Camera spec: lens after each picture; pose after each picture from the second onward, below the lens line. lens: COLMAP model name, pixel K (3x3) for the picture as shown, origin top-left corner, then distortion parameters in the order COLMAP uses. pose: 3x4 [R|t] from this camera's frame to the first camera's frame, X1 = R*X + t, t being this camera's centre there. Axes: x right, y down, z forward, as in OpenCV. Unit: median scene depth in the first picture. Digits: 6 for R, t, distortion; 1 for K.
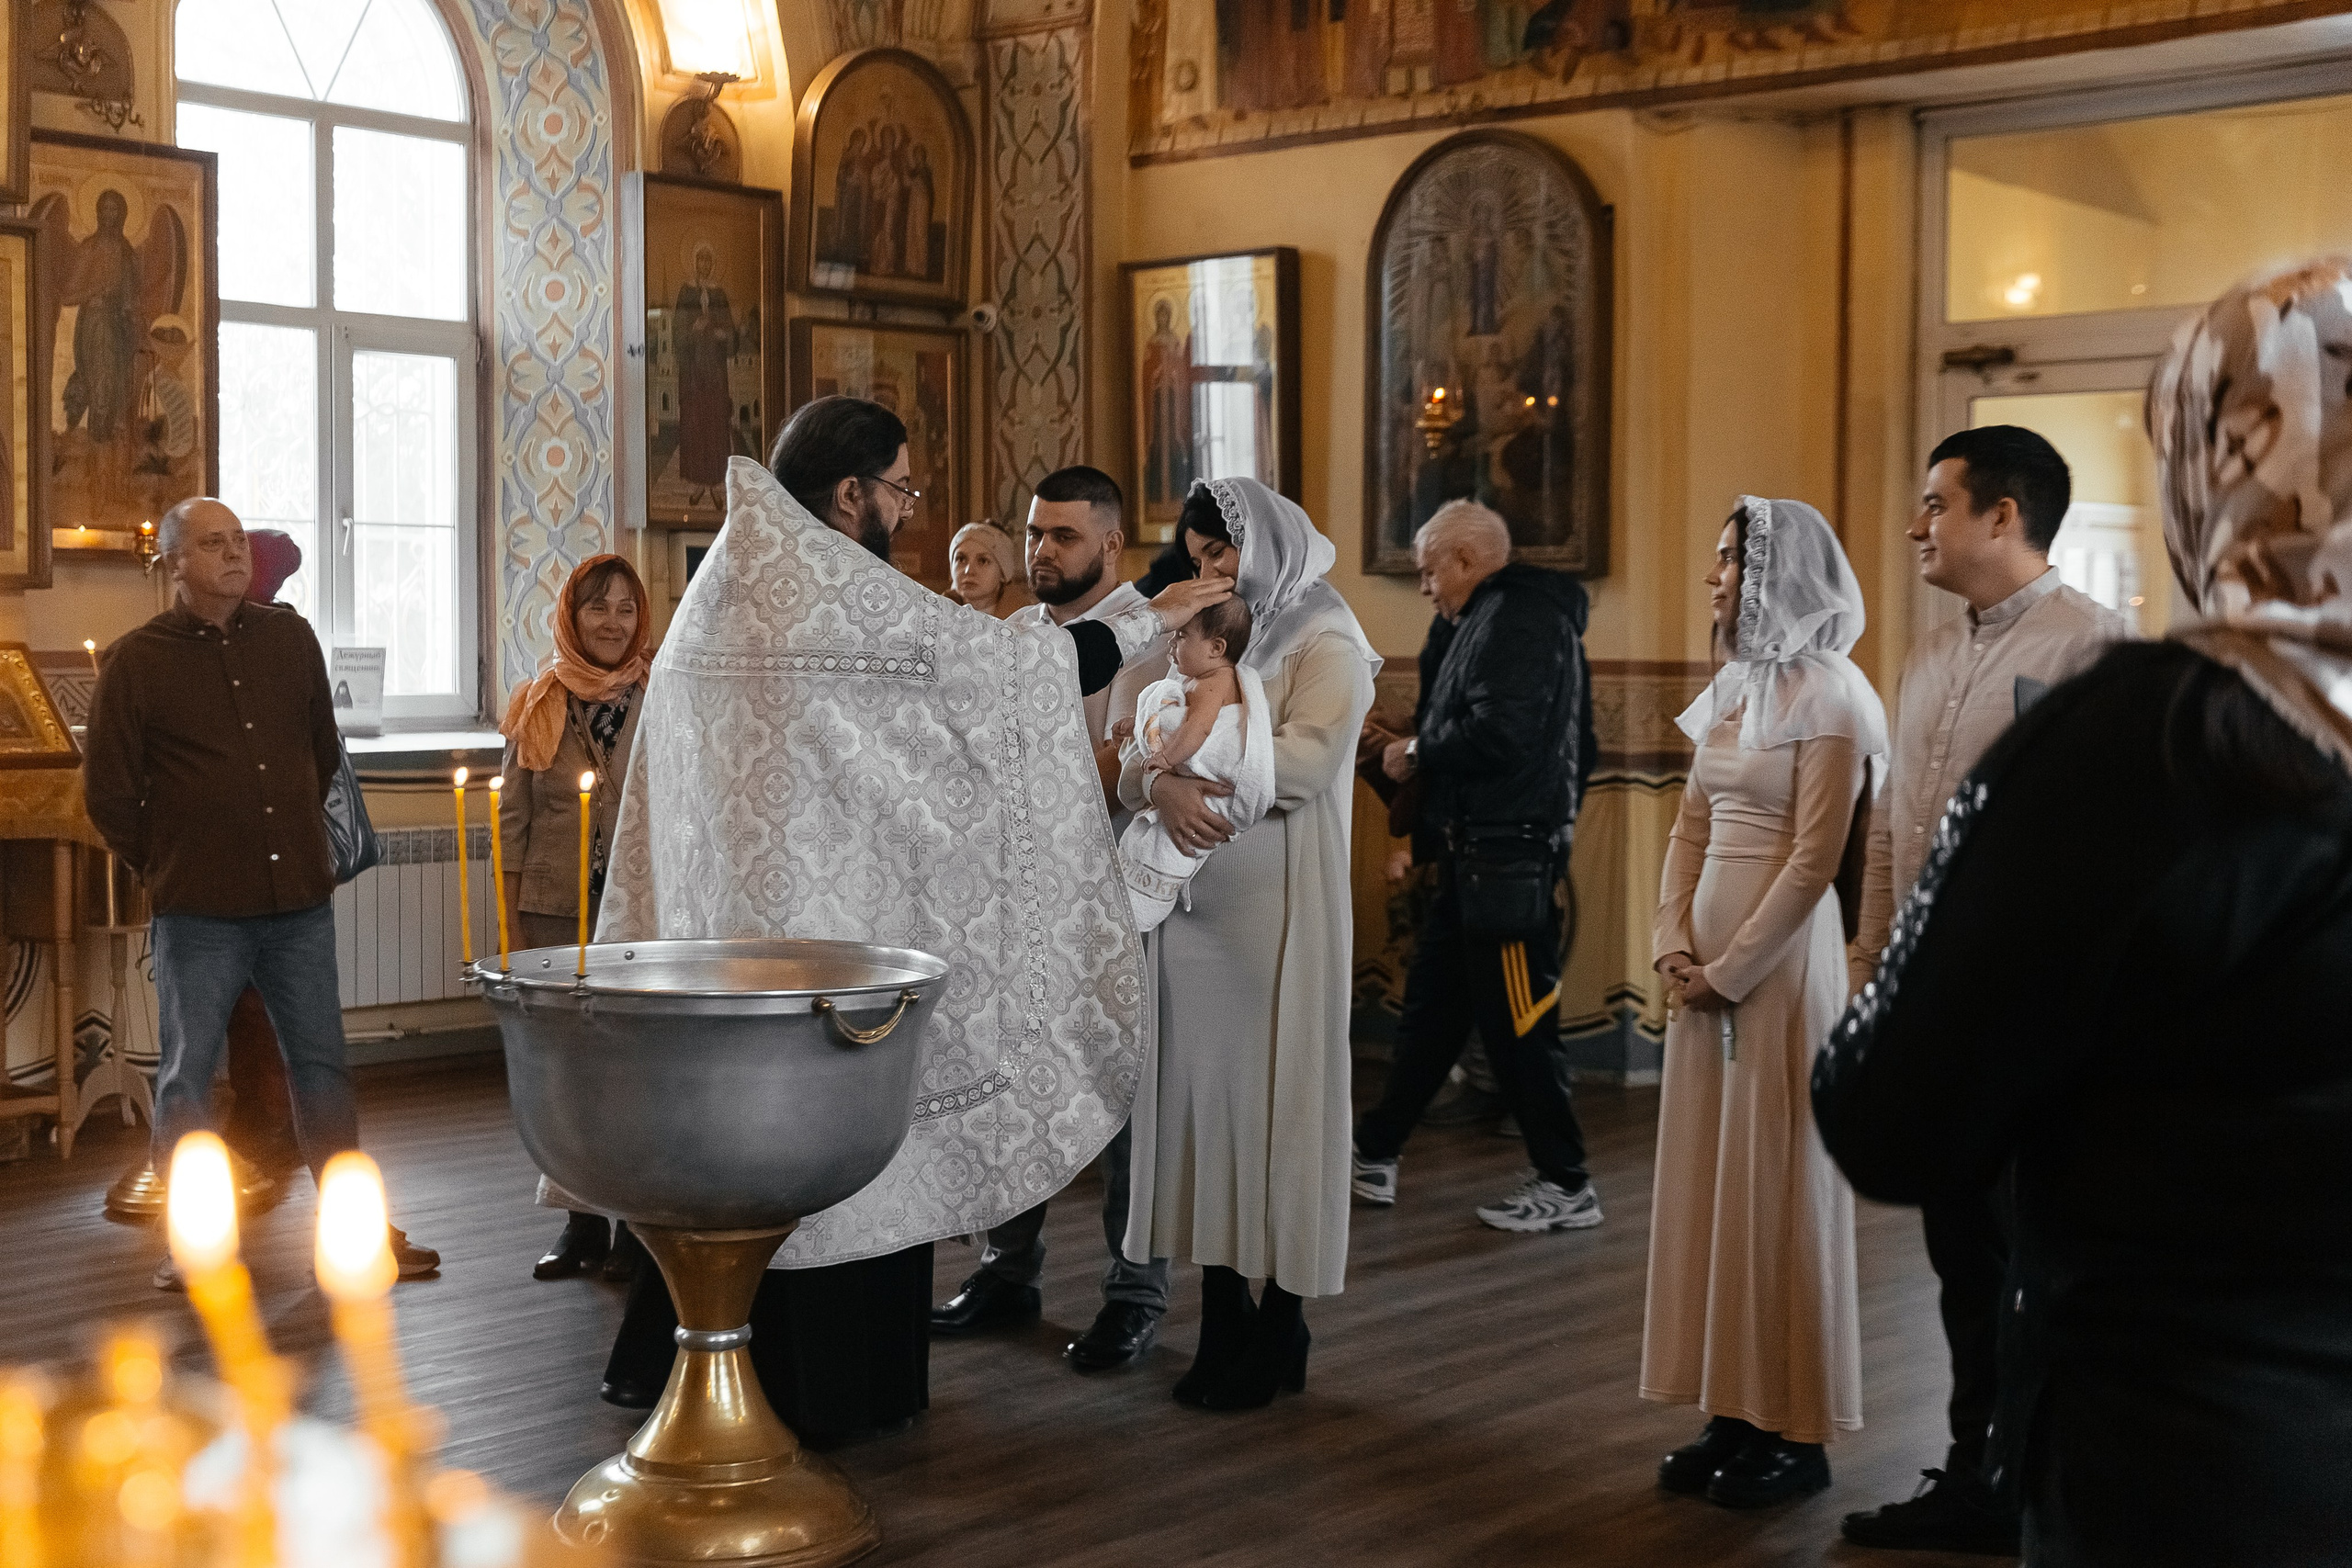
lens RADIAL K [[3054.1, 0, 1185.1], [0, 3054.1, 780.5], [0, 0, 1]] dist [-0.005557, 0.056153]
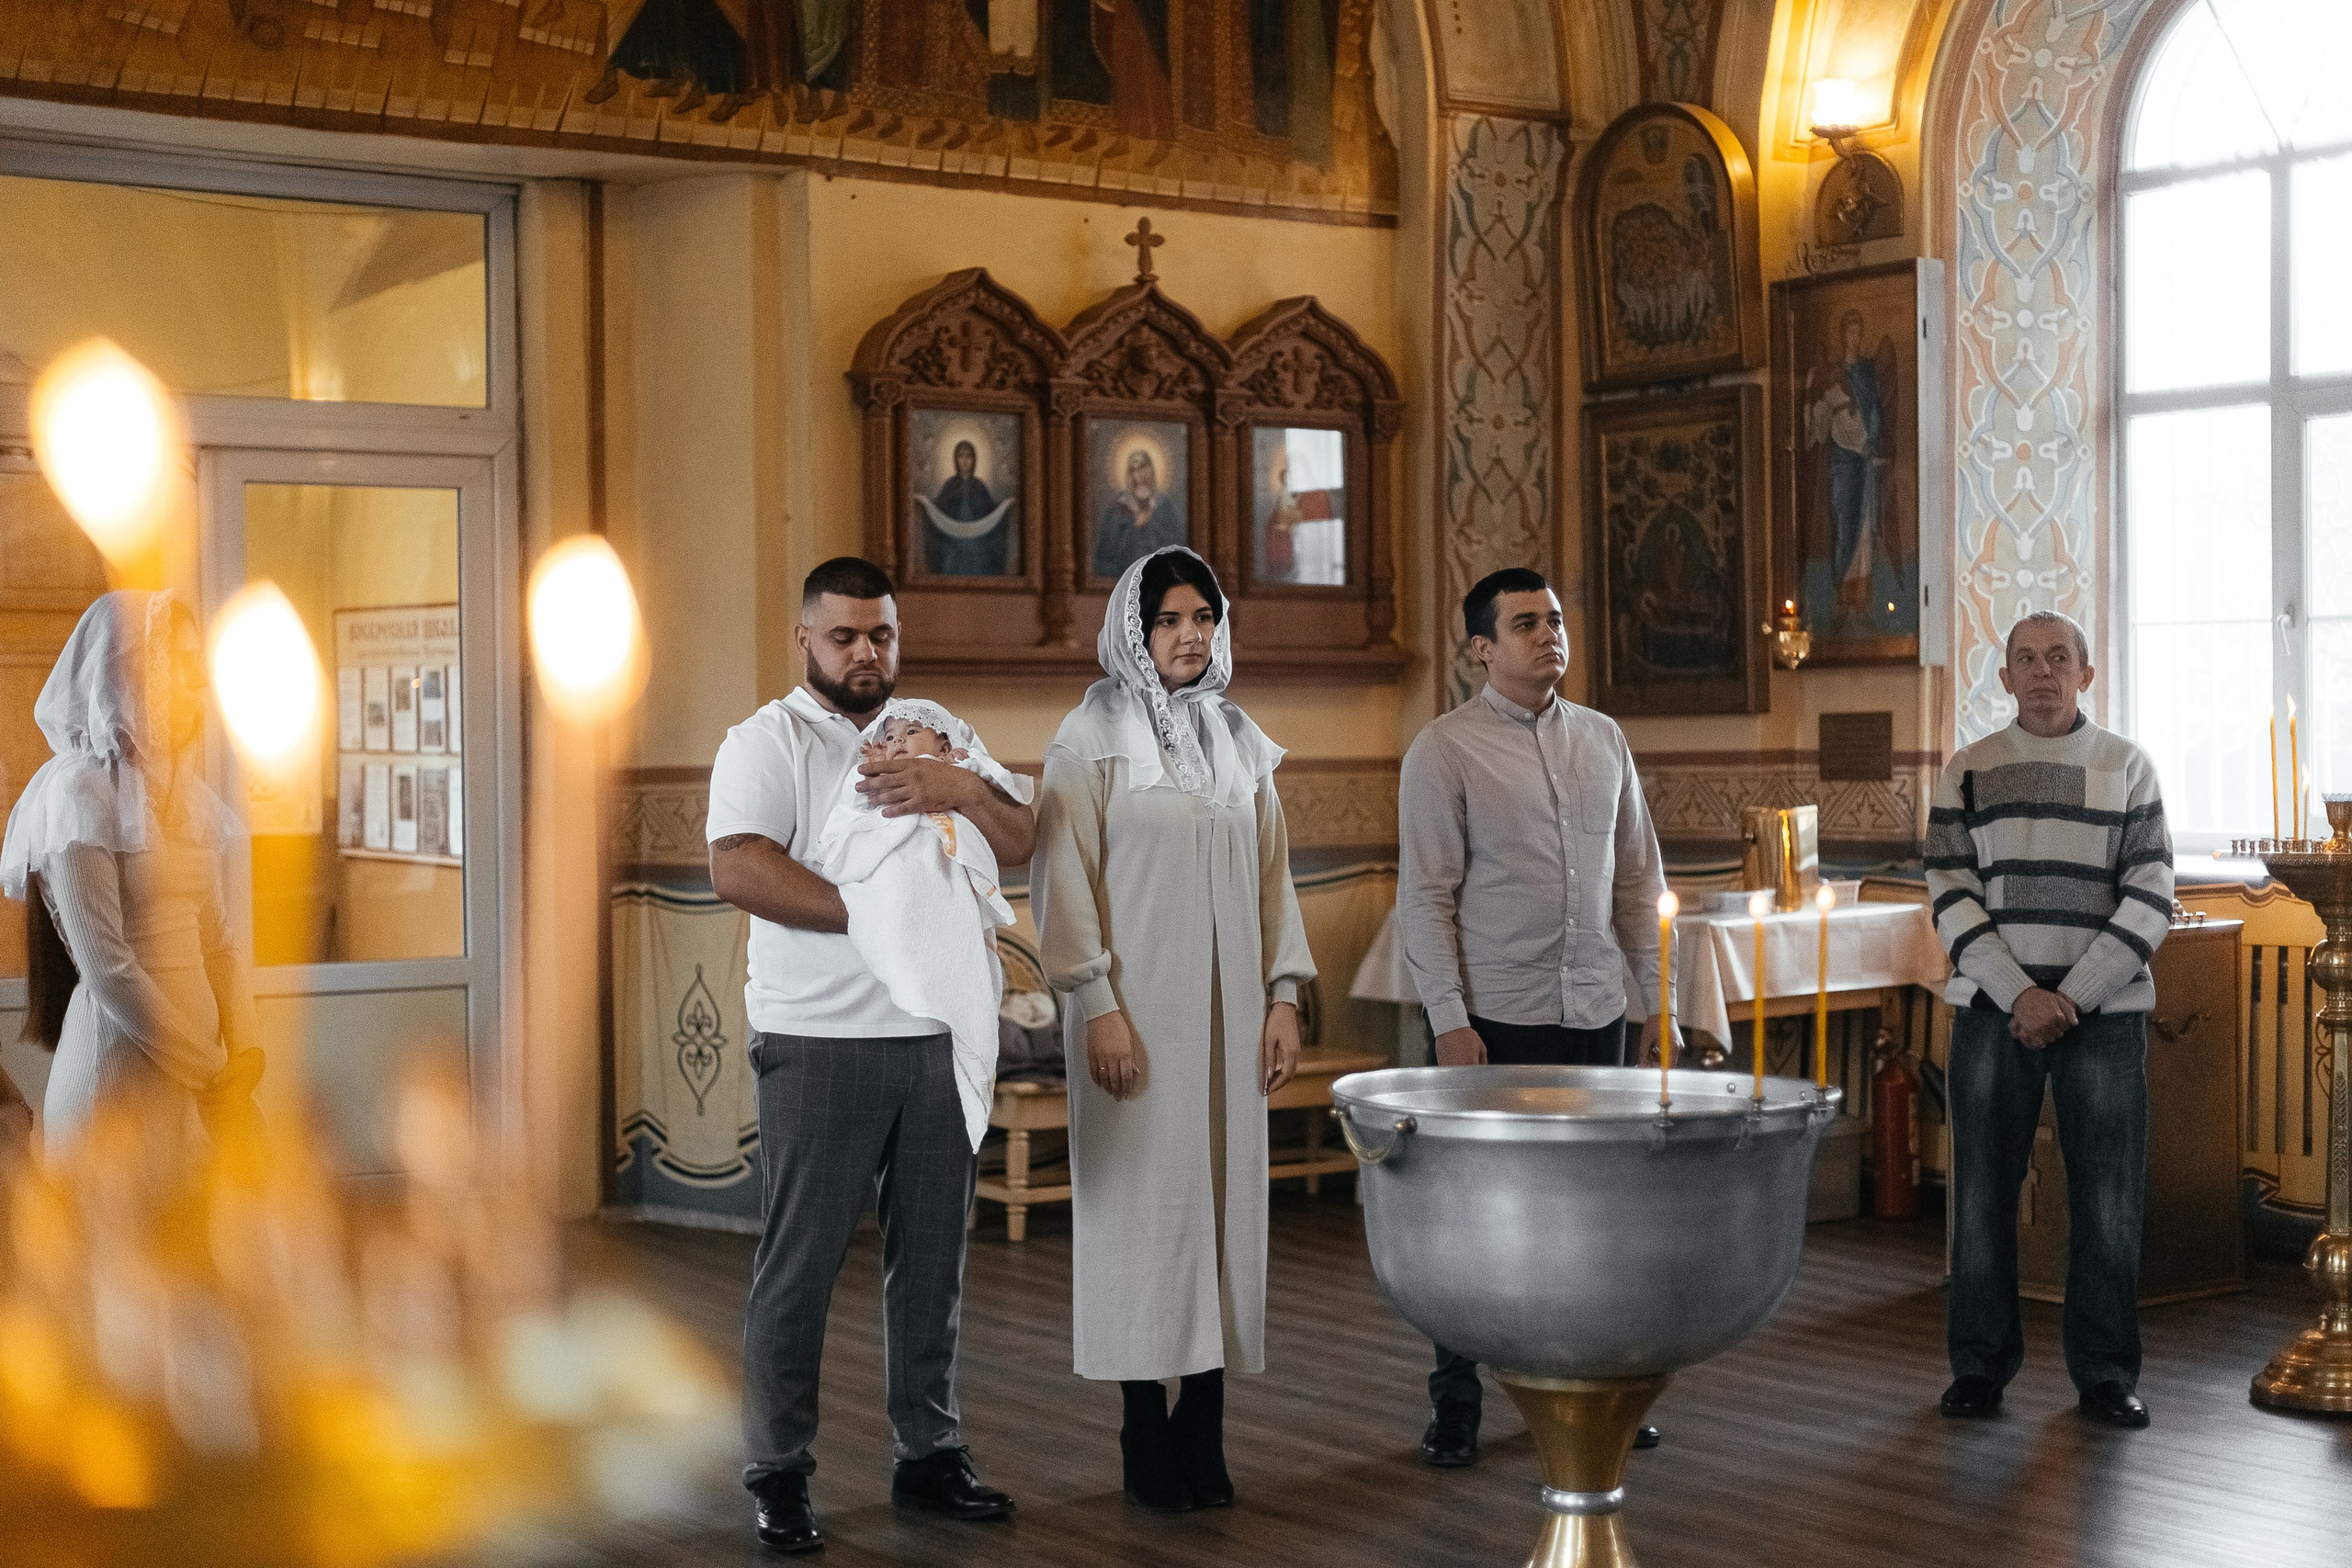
lens RADIAL K [[3374.0, 0, 1151.1], [0, 3374.0, 784.4], [0, 0, 1]] dist [-0.020436, 0.046109]
pose [[0.242391, -0.014729, 0.970067, -0.565070], [0.054475, 0.998514, 0.001549, -0.018121], [-0.968648, 0.052469, 0.242833, 0.425701]]
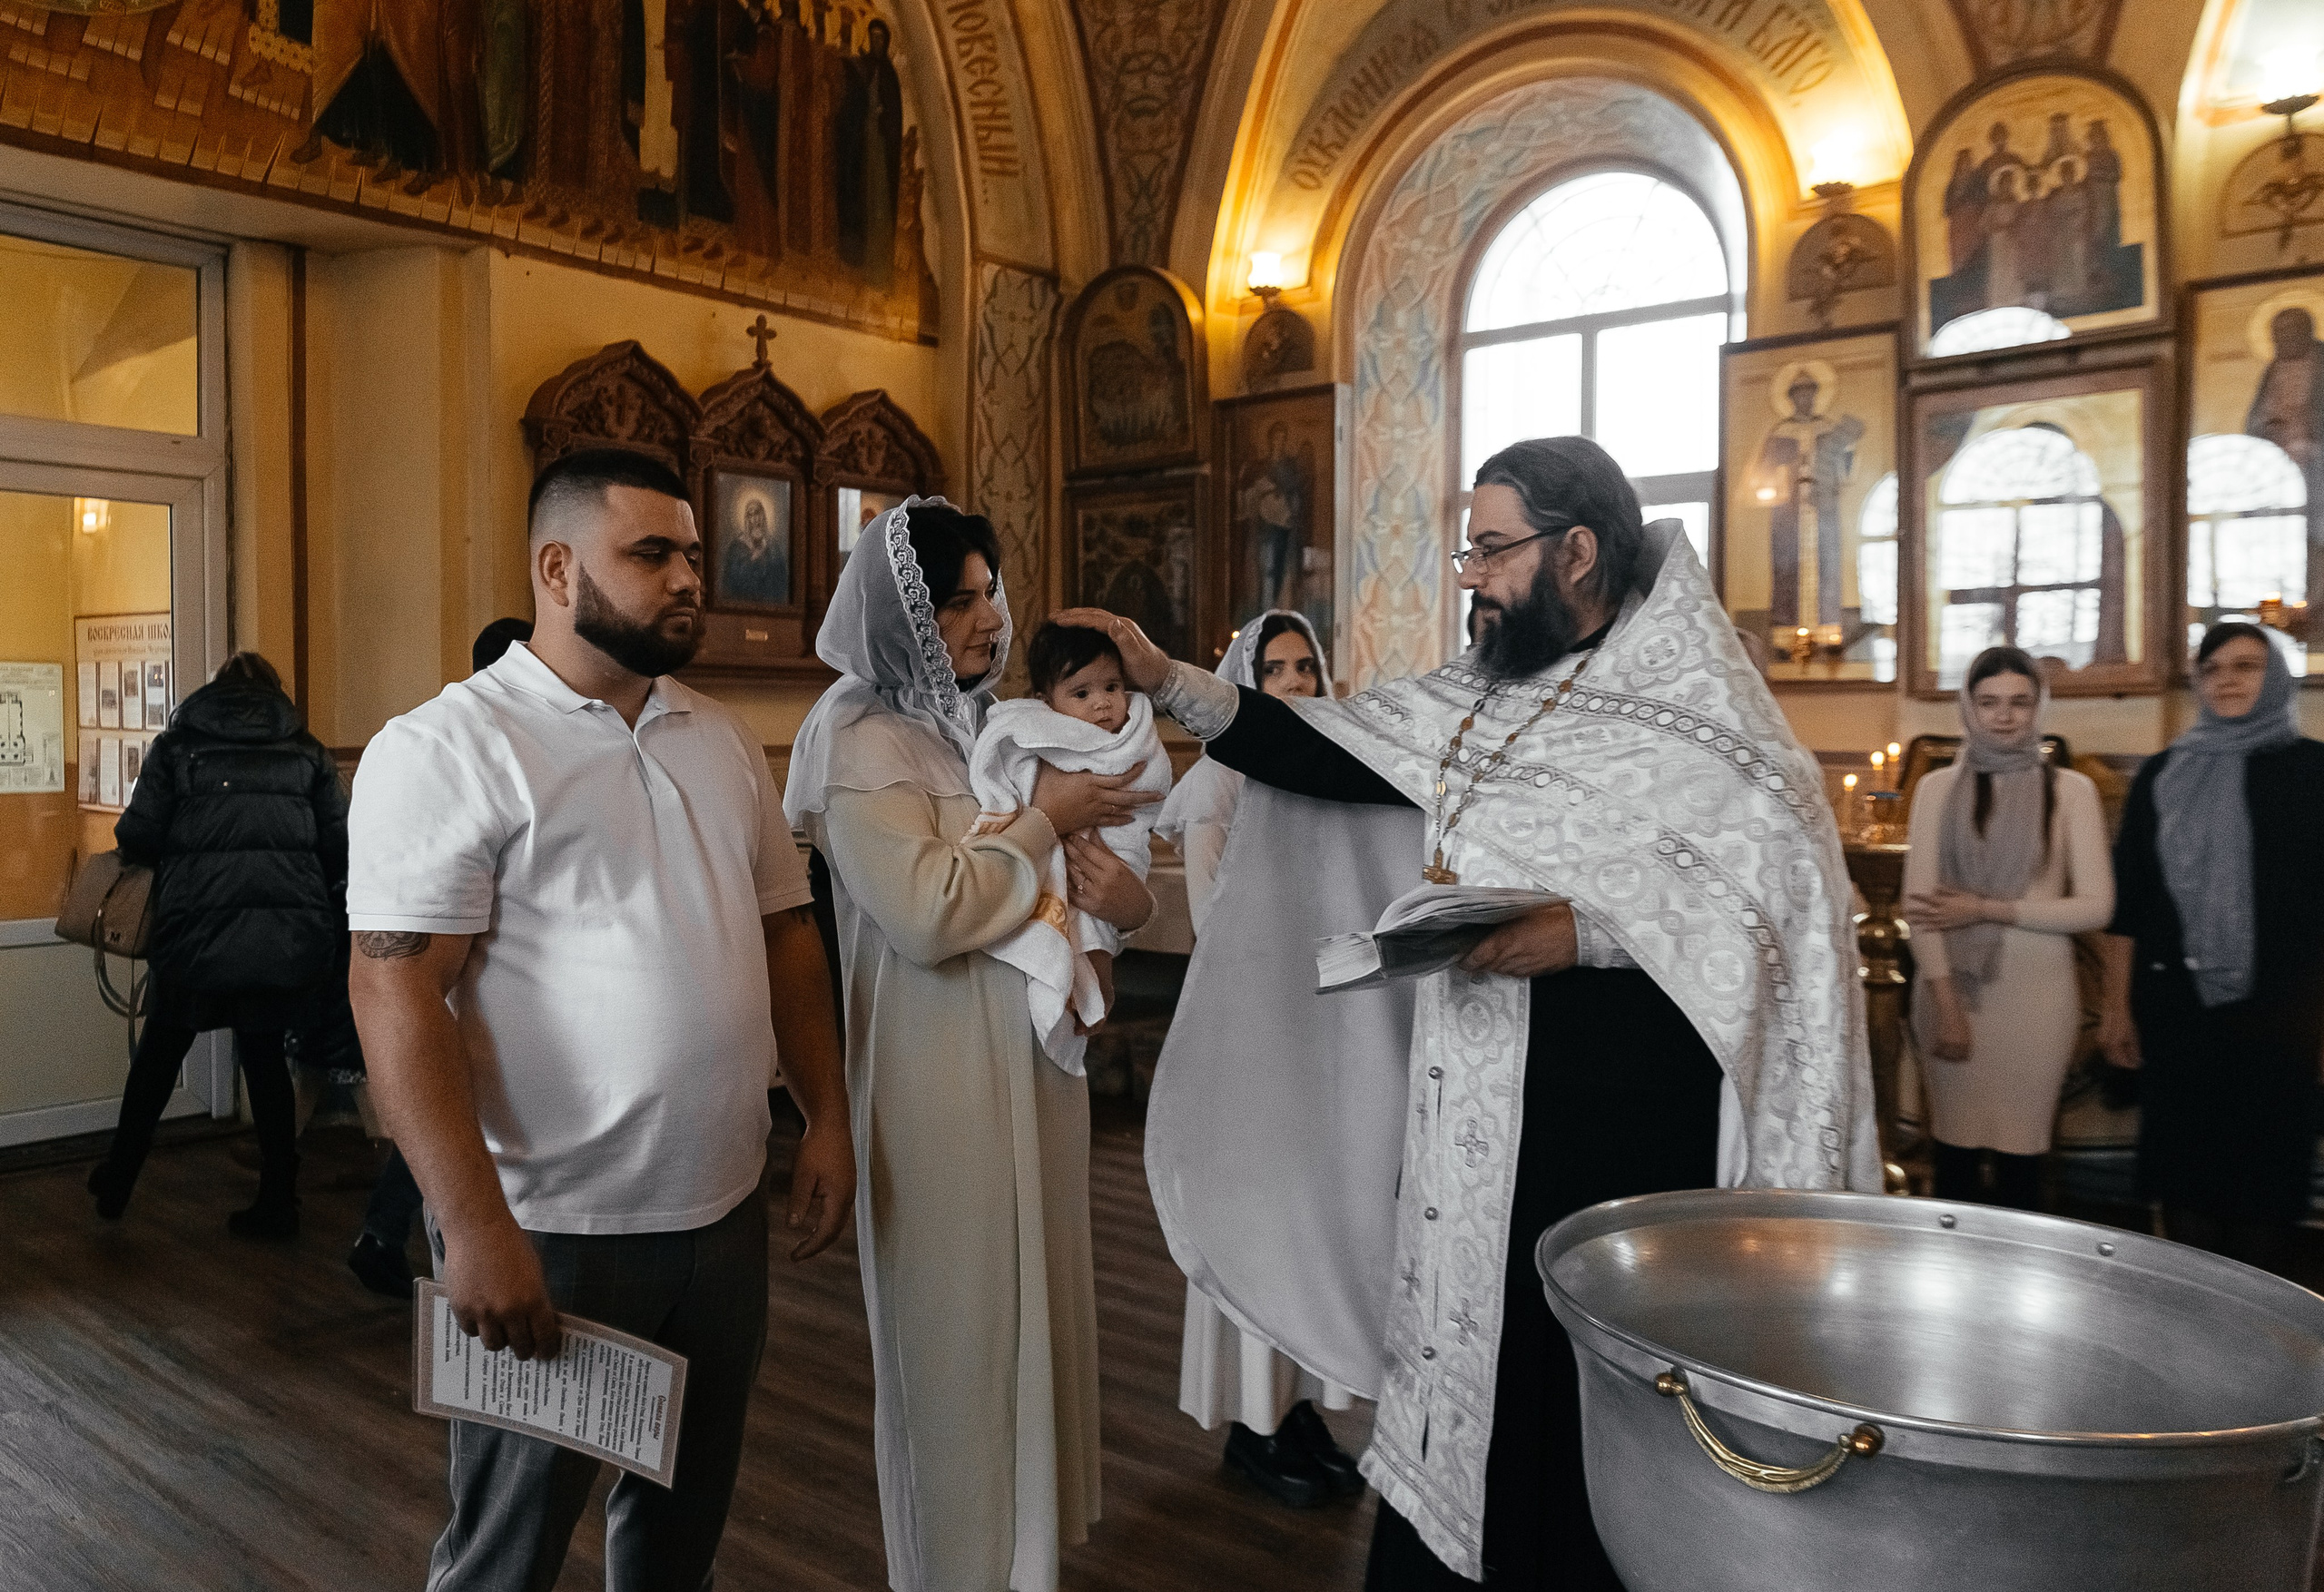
lens RADIAL K [[1759.0, 0, 1050.6], [0, 1759.0, 790.1], [0, 0, 1]] dist [-0.037471, 0.022438]
pose [[-0.005032, -0.038149, 0.999259, -0.243064], [0.042175, 0.998375, 0.038328, -0.027873], [-0.999098, 0.042337, -0.003415, 0.569186]]
